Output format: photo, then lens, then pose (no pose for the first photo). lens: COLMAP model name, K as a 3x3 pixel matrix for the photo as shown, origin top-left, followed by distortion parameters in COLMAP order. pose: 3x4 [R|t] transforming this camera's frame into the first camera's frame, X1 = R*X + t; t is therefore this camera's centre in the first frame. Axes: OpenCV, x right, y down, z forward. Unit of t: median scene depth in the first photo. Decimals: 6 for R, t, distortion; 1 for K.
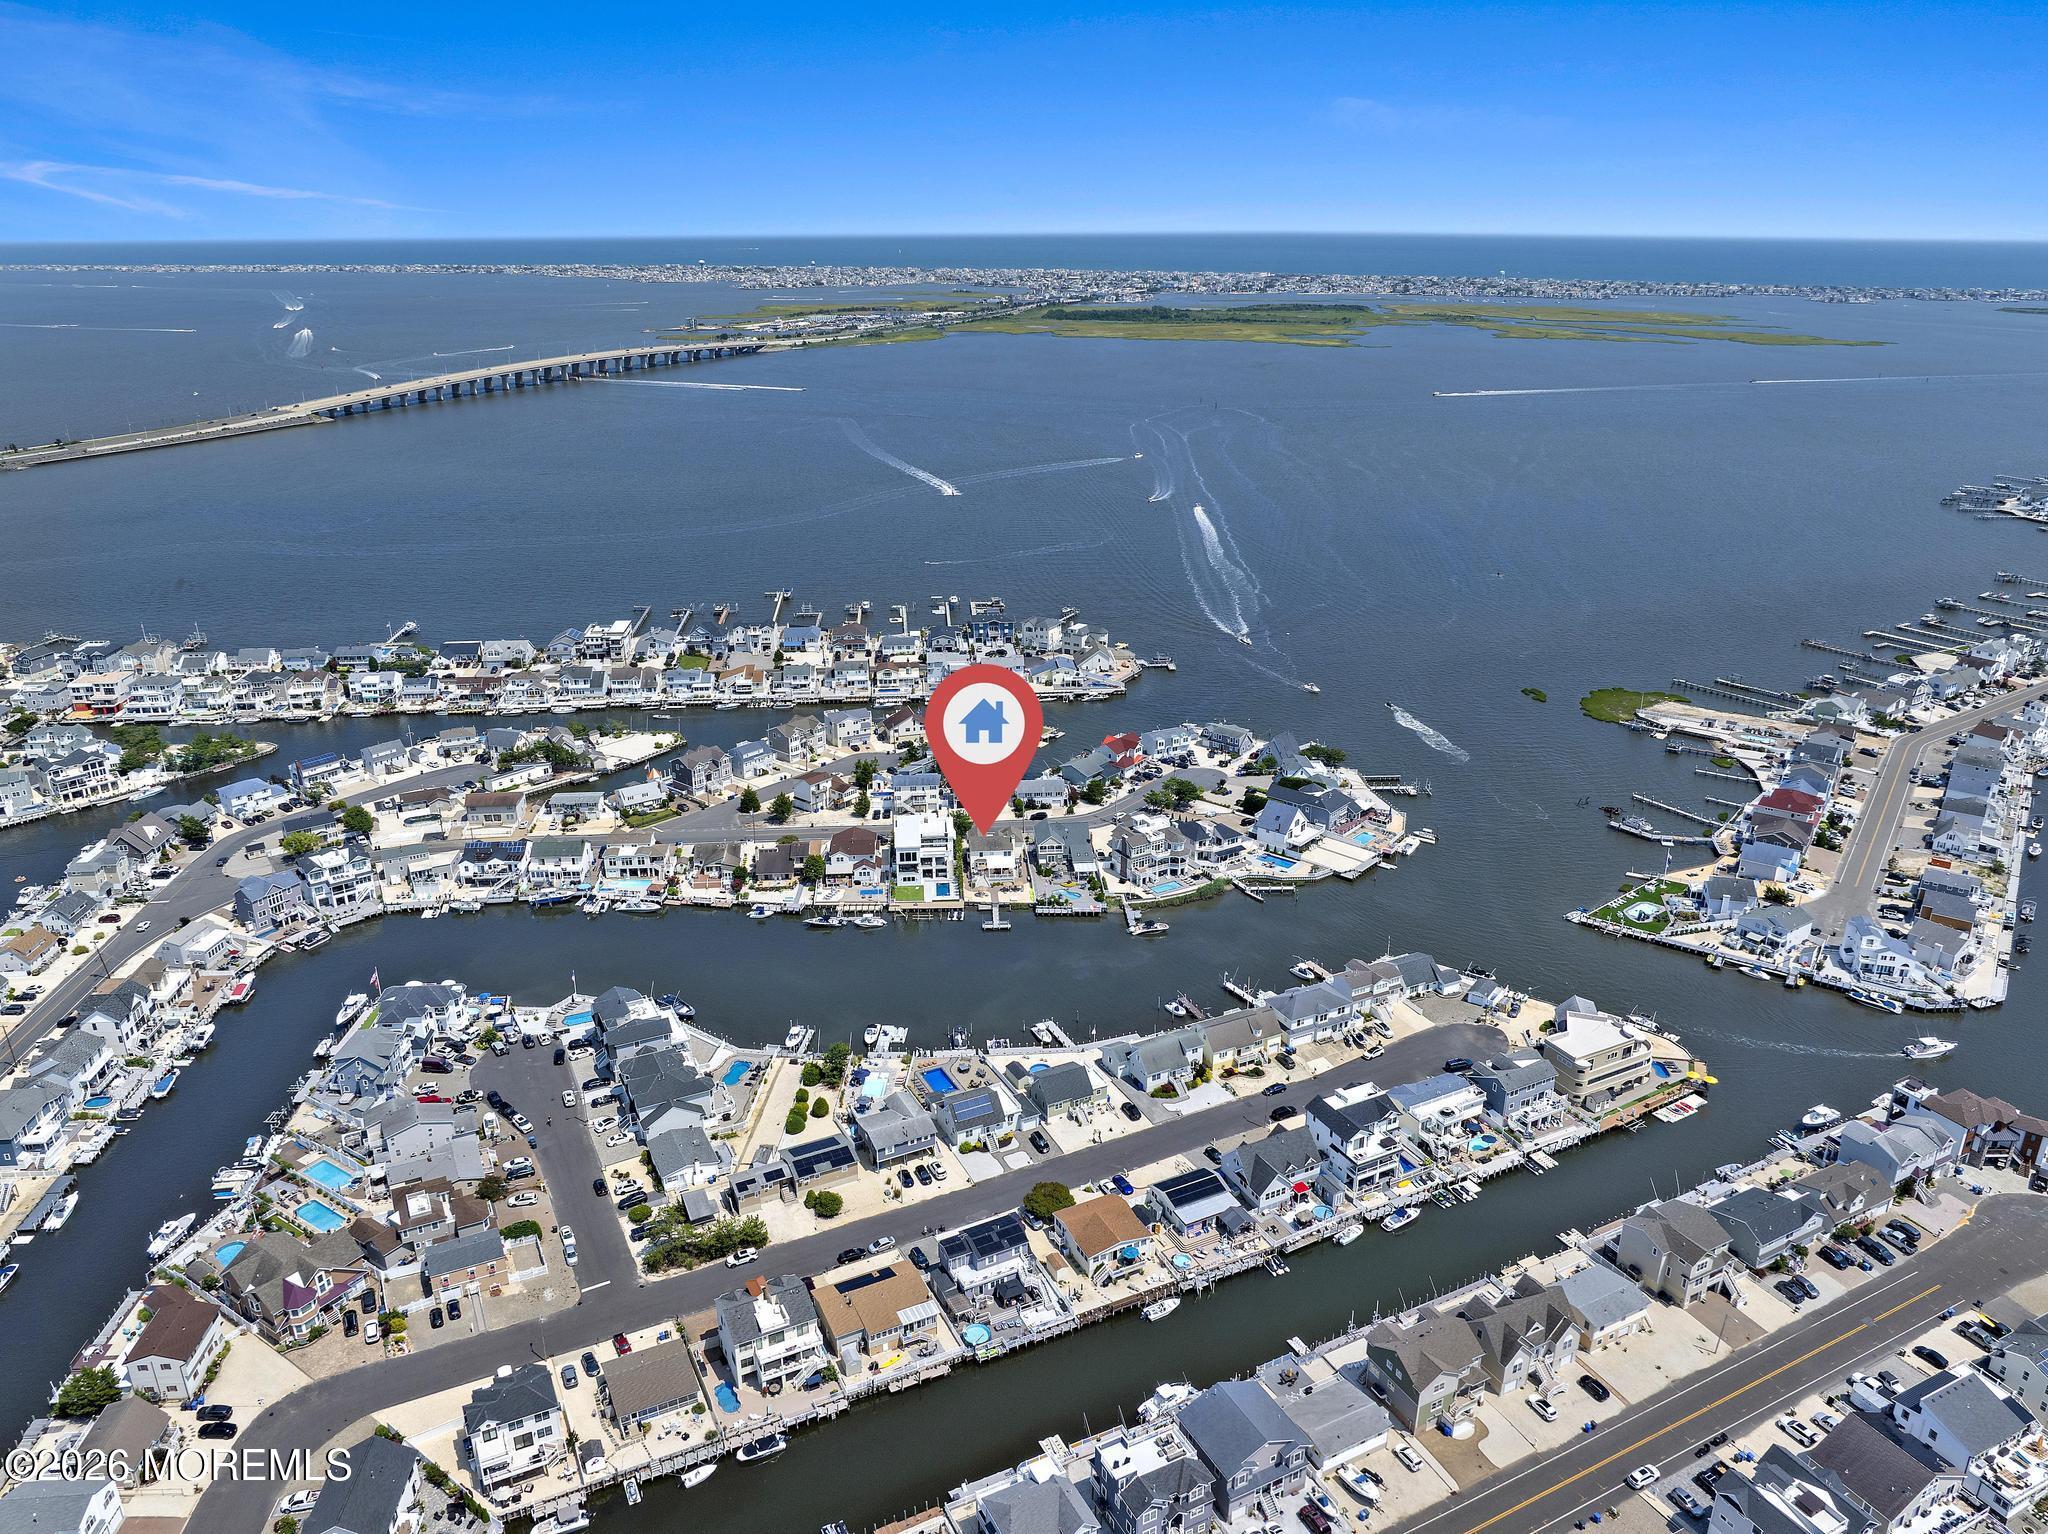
lens RADIAL K [[1455.0, 0, 1032.5], [0, 1455.0, 762.4], [0, 0, 1]] dist [-0.038615, -0.003234]
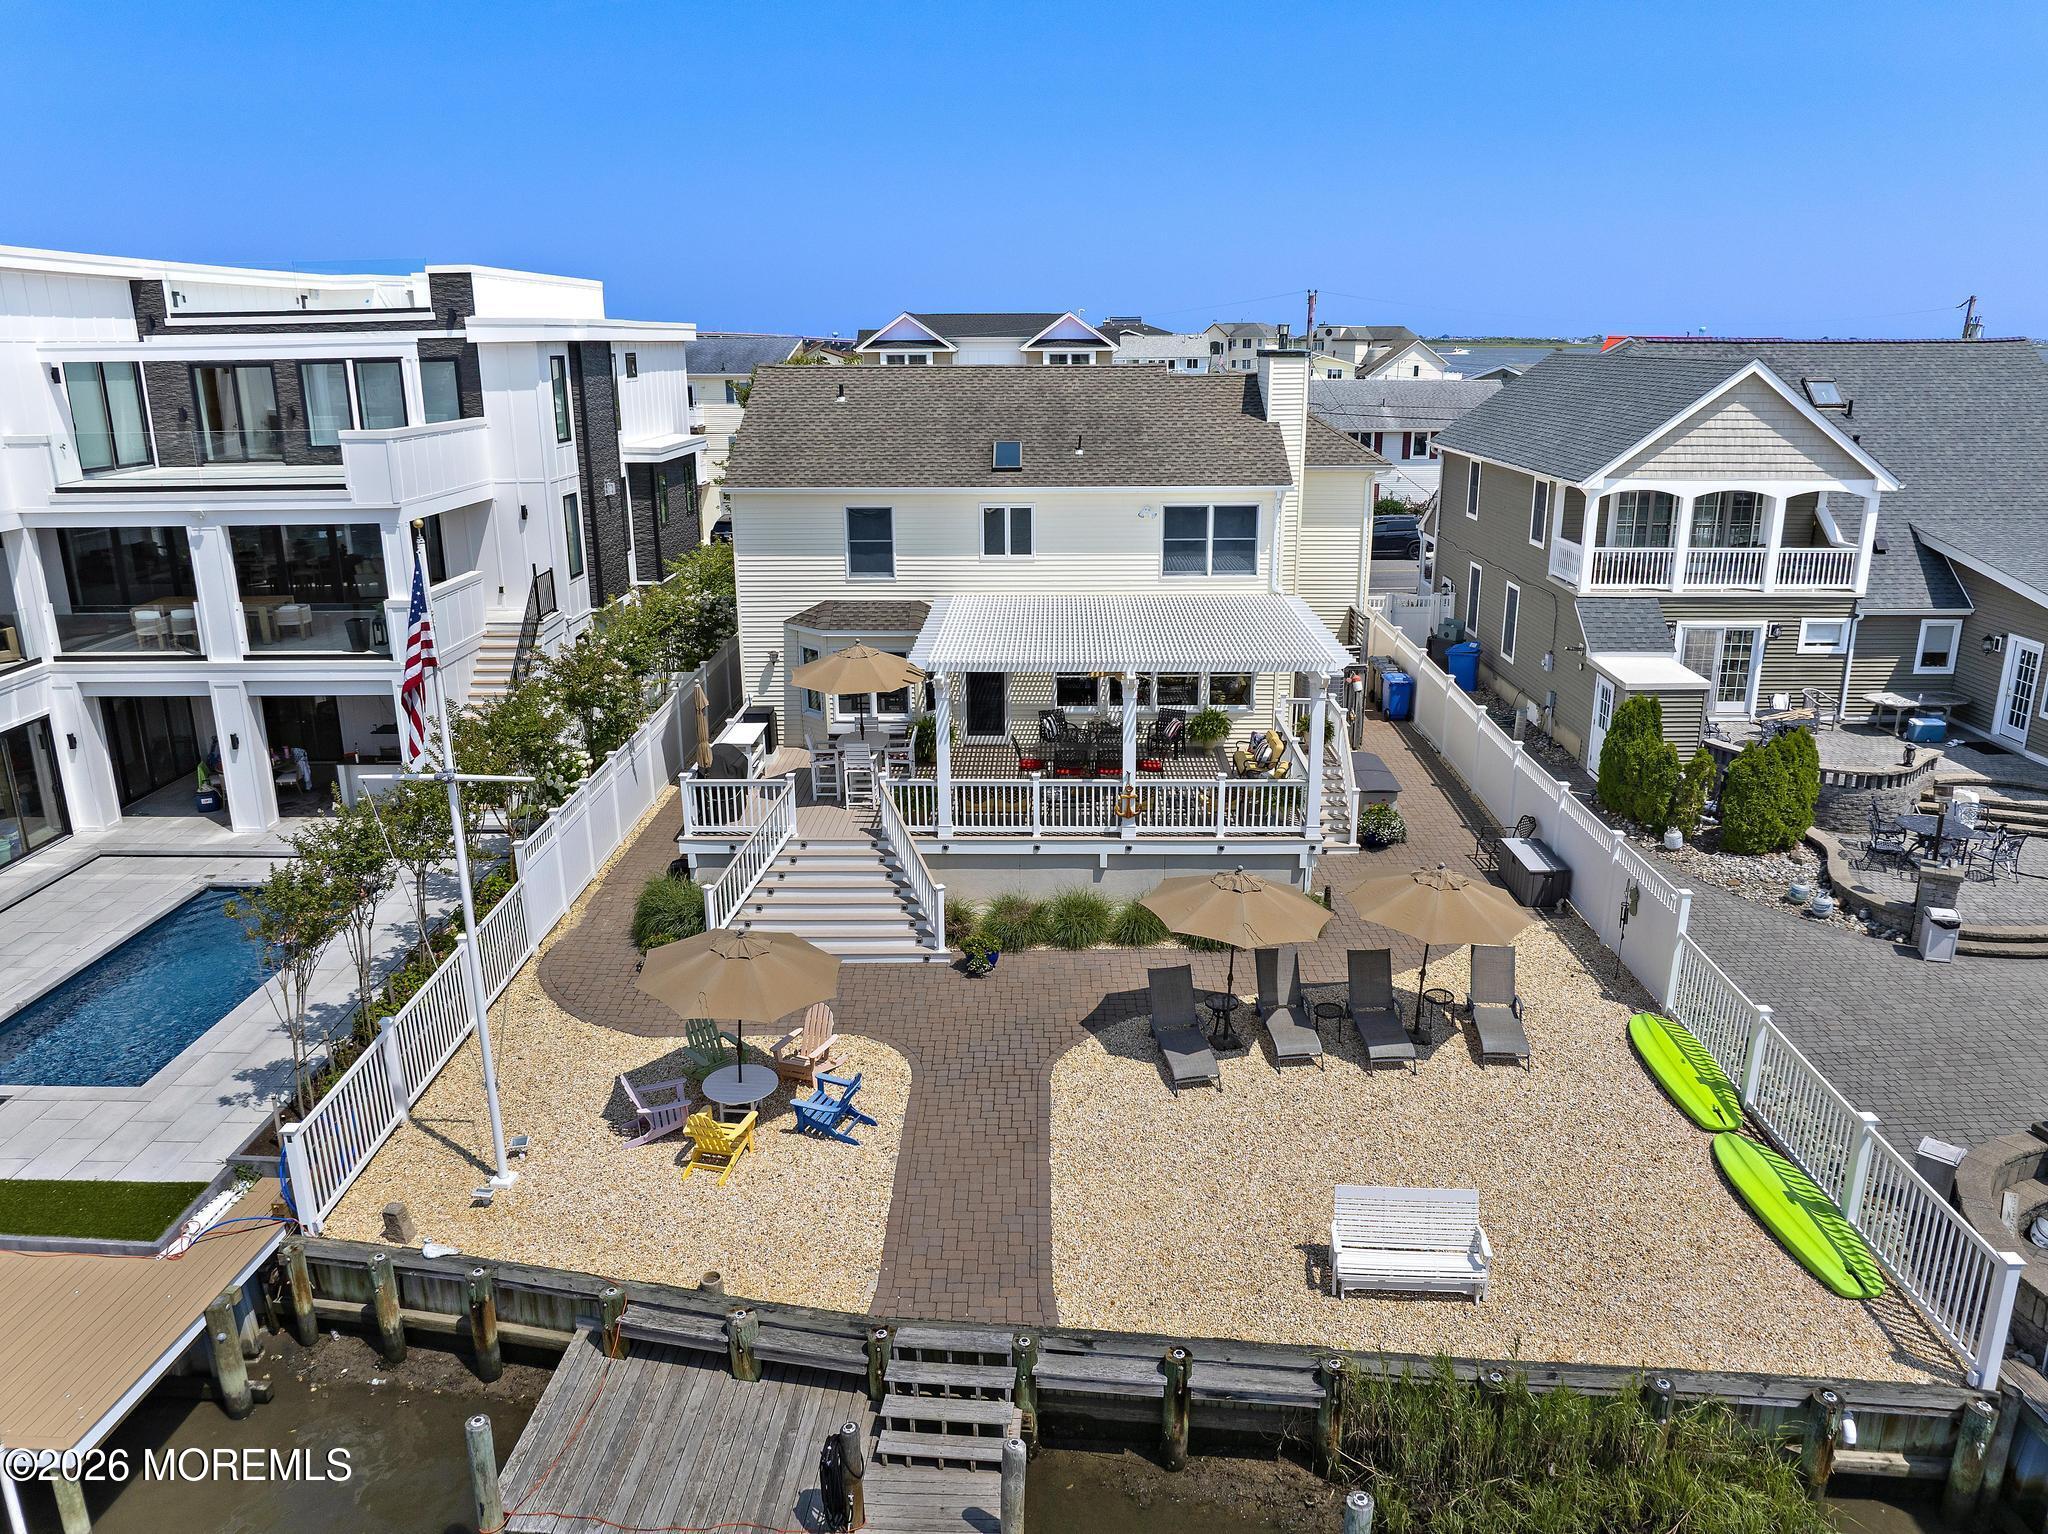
lens RADIAL K [[1455.0, 0, 1032.5], [0, 1455.0, 762.4], [0, 0, 1]] dist [-0.038615, -0.003234]
pose [[0.995462, 0.022266, -0.092518, -0.019527], [-0.029175, 0.996831, -0.074003, 0.080827], [0.090577, 0.076366, 0.992957, 0.929648]]
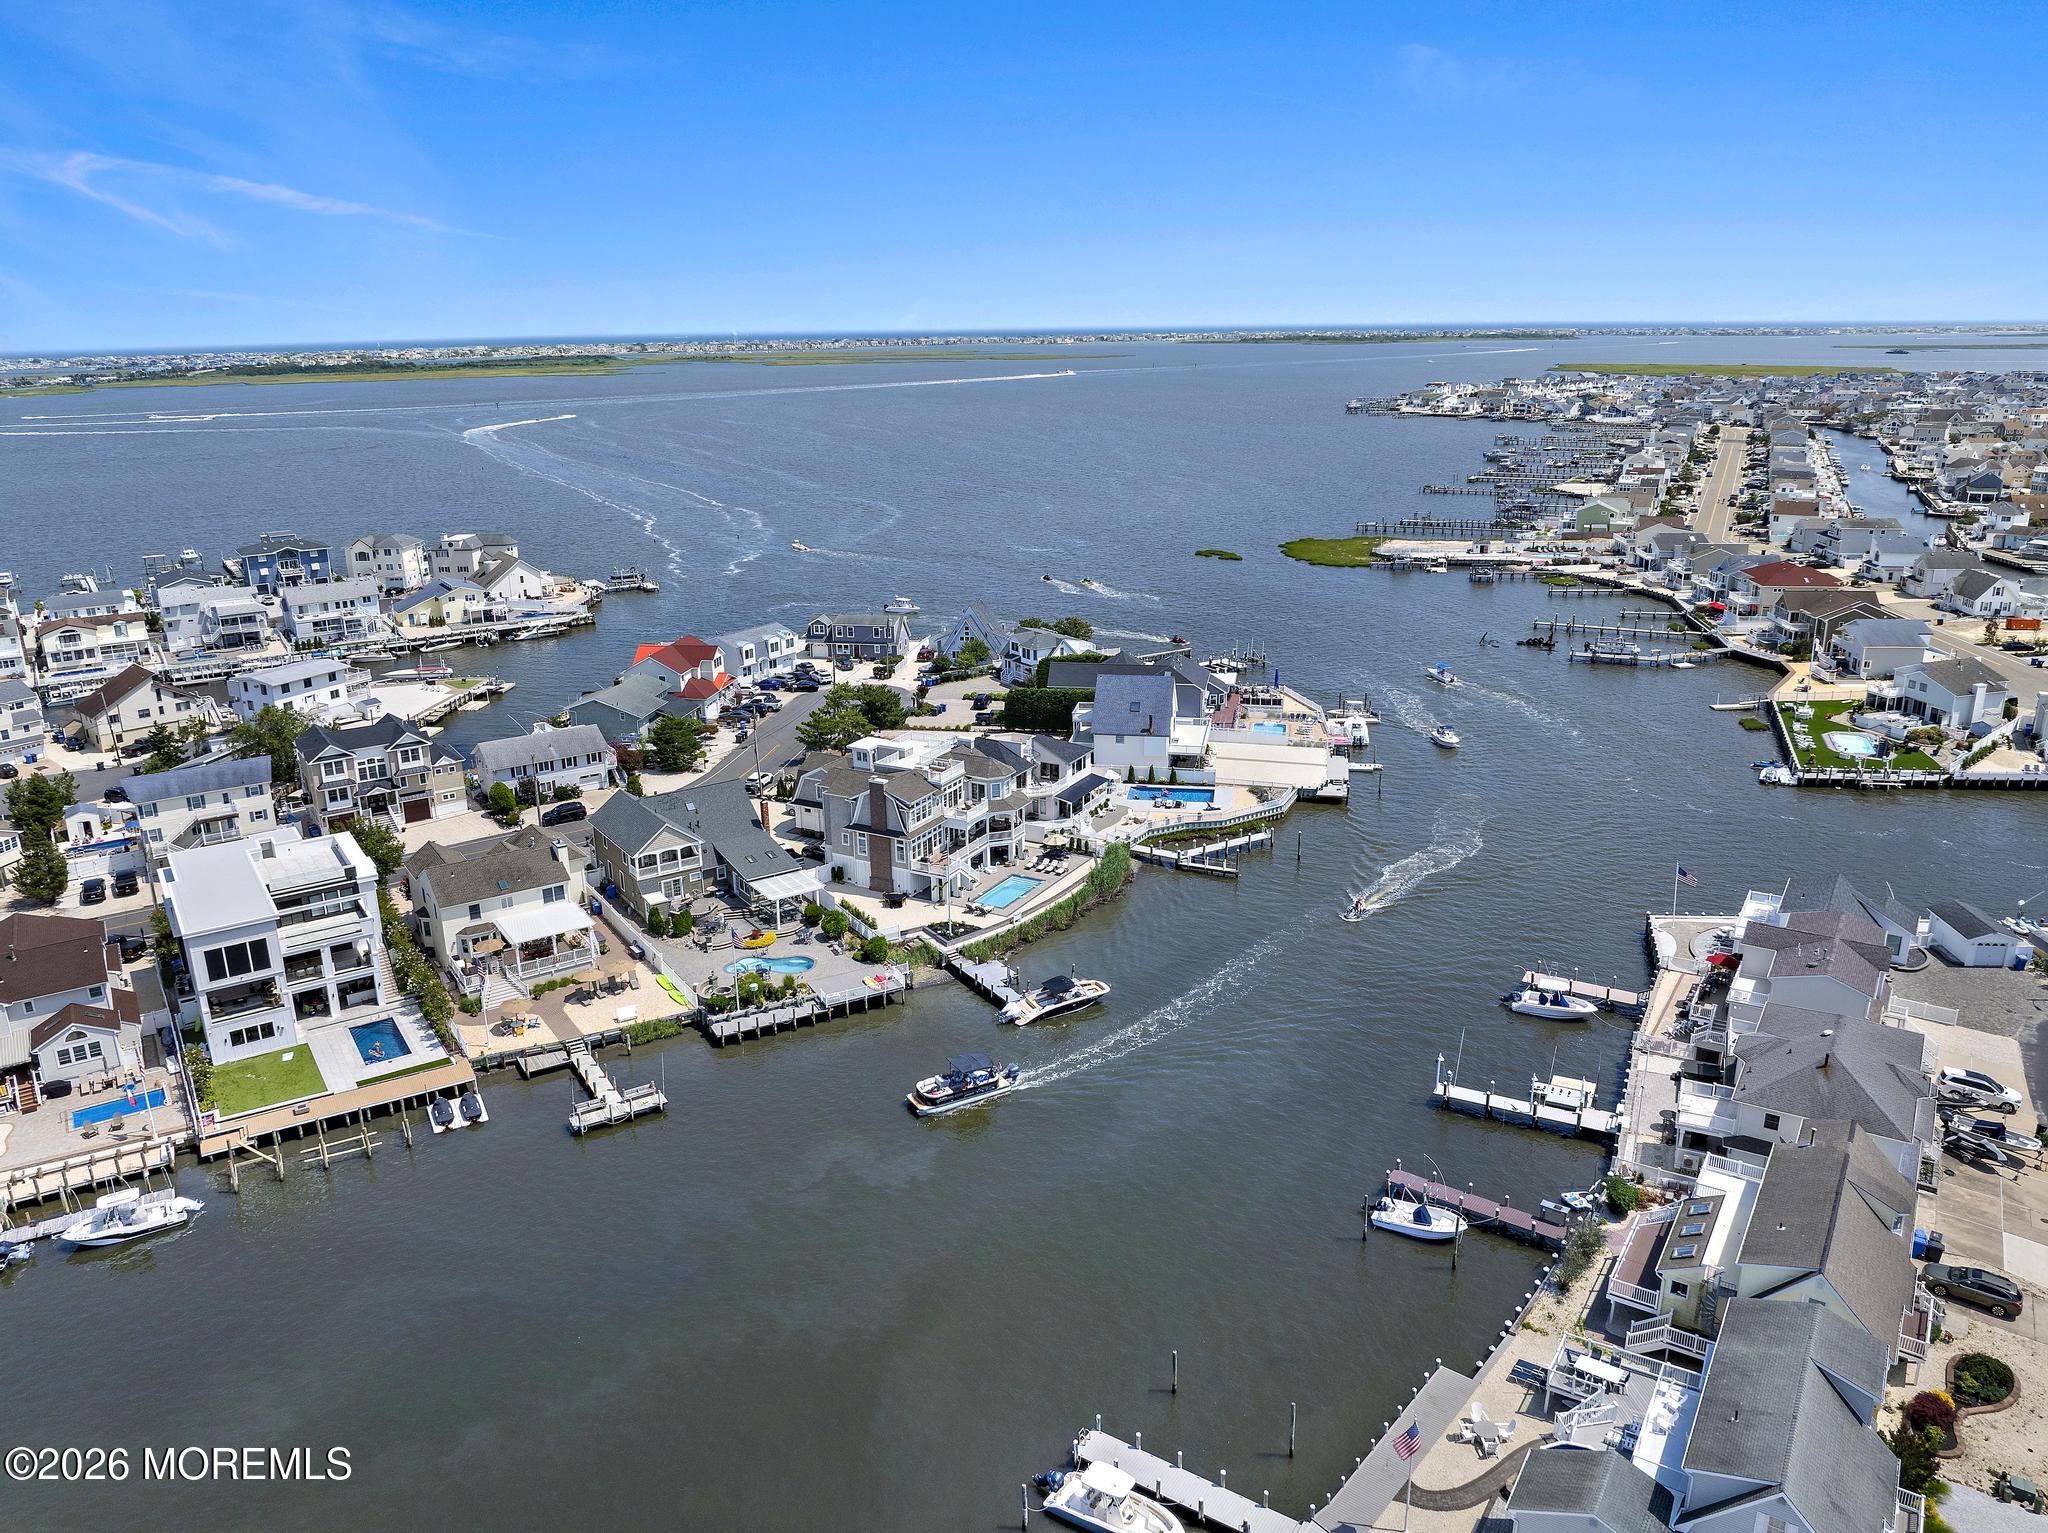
lens RADIAL K [[1455.0, 0, 1032.5], [0, 1455.0, 761.9], [0, 0, 1]] dist [-0.038615, -0.003234]
pose [[0.868923, -0.156825, 0.469444, -0.074483], [0.187914, 0.981986, -0.019774, 0.060506], [-0.457887, 0.105397, 0.882741, 0.651695]]
